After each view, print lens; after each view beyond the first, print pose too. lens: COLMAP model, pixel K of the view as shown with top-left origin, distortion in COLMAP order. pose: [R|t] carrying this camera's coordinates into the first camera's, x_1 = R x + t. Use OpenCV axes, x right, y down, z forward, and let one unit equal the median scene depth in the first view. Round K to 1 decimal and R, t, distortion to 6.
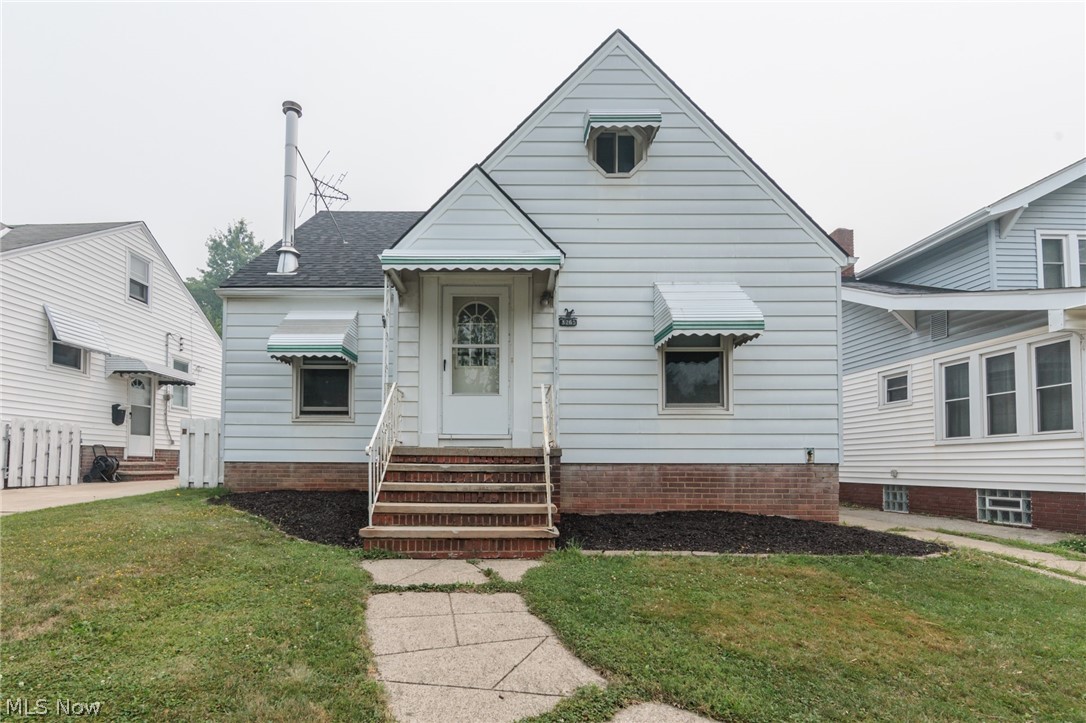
lens RADIAL K [[466.7, 0, 541.3], [0, 466.7, 447.7], [0, 0, 1]] dist [-0.000099, -0.000035]
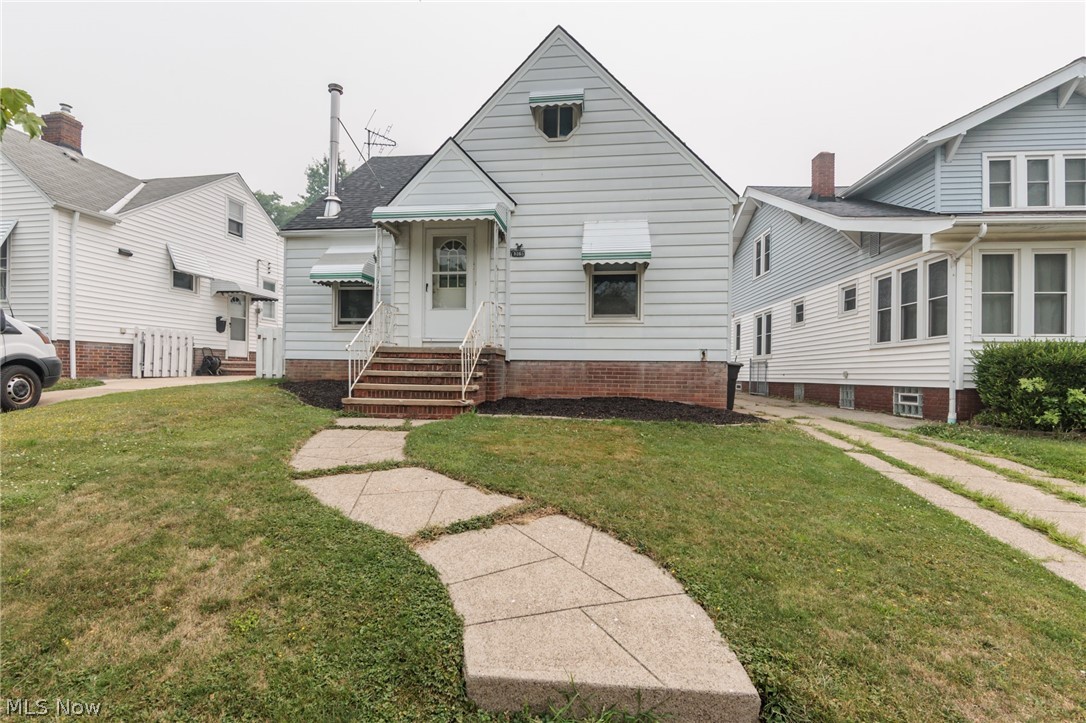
lens RADIAL K [[428.7, 0, 545.0], [0, 428.7, 362.0], [0, 0, 1]] dist [-0.000006, -0.000236]
pose [[0.994298, 0.006029, -0.106466, 0.228261], [-0.004007, 0.999808, 0.019195, 0.012693], [0.106561, -0.018659, 0.994131, -0.179660]]
